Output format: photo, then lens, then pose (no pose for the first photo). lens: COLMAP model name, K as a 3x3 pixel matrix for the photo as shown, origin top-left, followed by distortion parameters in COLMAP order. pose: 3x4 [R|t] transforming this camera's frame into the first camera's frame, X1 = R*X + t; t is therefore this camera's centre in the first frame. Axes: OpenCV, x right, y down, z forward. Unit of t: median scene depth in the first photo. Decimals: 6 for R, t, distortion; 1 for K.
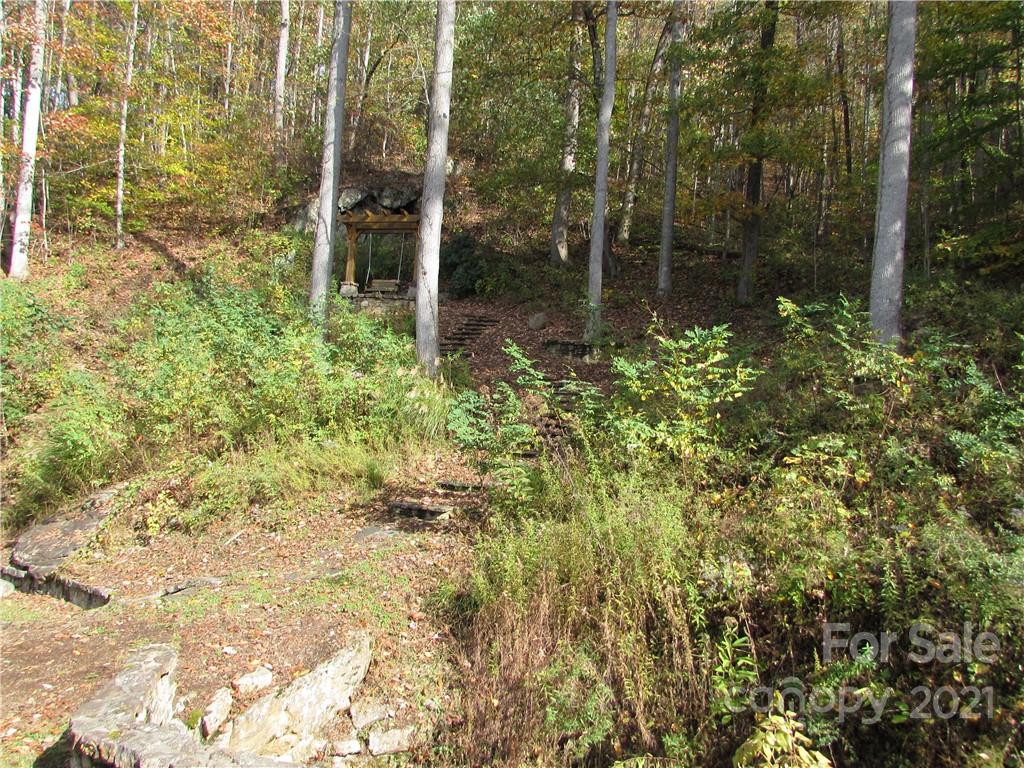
lens RADIAL K [[720.7, 0, 510.0], [0, 720.7, 385.8], [0, 0, 1]] dist [-0.026032, -0.000846]
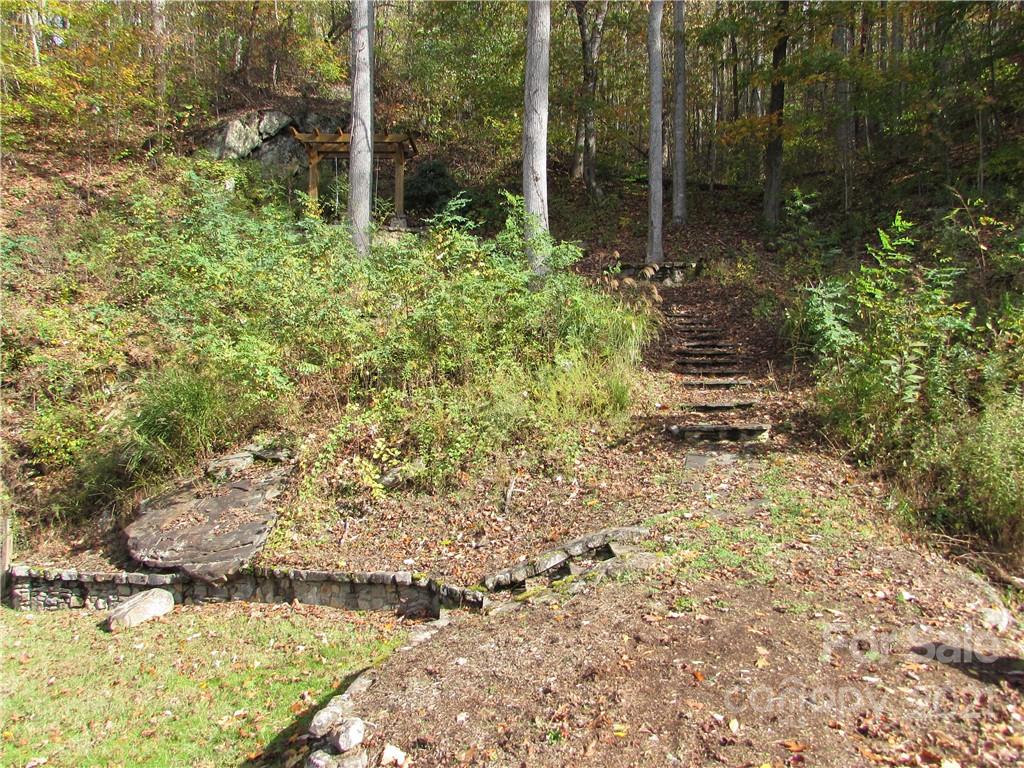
lens RADIAL K [[720.7, 0, 512.4], [0, 720.7, 381.3], [0, 0, 1]] dist [-0.026032, -0.000846]
pose [[0.959048, -0.062270, 0.276315, -0.338935], [0.052002, 0.997662, 0.044339, 0.037320], [-0.278430, -0.028154, 0.960044, 0.157681]]
